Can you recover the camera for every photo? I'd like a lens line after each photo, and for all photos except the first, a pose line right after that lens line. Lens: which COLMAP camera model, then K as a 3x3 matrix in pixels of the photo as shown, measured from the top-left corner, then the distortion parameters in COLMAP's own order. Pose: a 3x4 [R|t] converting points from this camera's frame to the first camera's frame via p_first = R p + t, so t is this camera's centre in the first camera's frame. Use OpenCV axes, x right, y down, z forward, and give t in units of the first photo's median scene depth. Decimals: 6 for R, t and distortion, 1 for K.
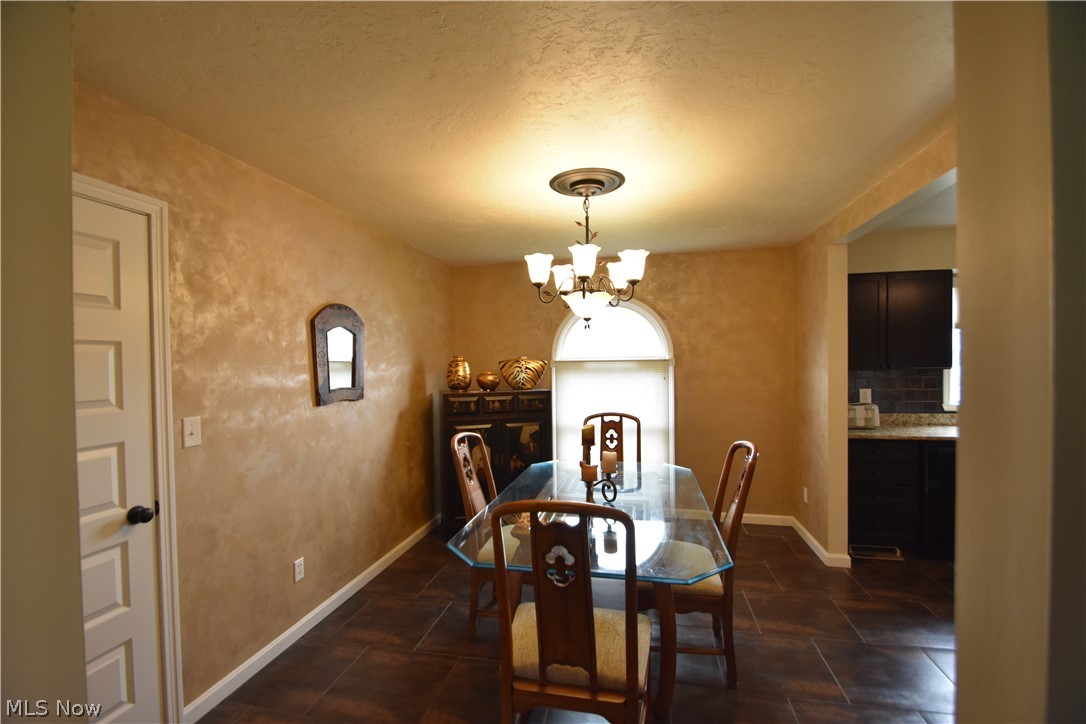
lens RADIAL K [[476.3, 0, 538.7], [0, 476.3, 367.9], [0, 0, 1]] dist [0.021272, -0.020839]
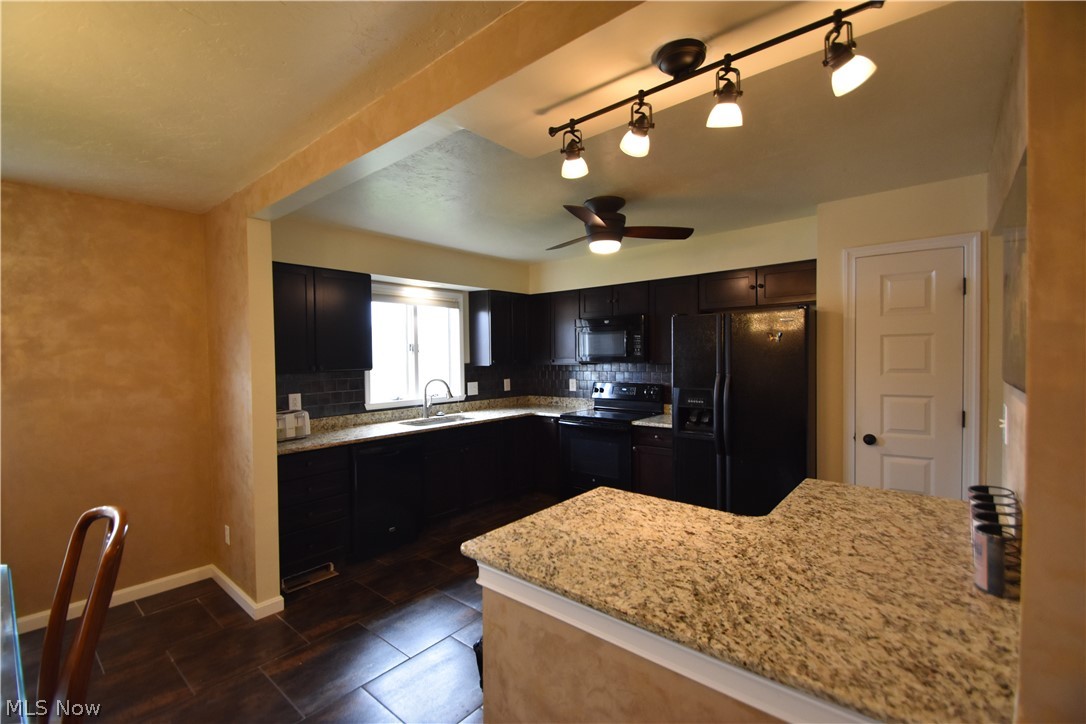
lens RADIAL K [[476.3, 0, 538.7], [0, 476.3, 367.9], [0, 0, 1]] dist [0.021272, -0.020839]
pose [[0.476407, -0.016451, 0.879071, 0.141509], [0.020168, 0.999766, 0.007780, -0.003985], [-0.878994, 0.014023, 0.476627, 0.214345]]
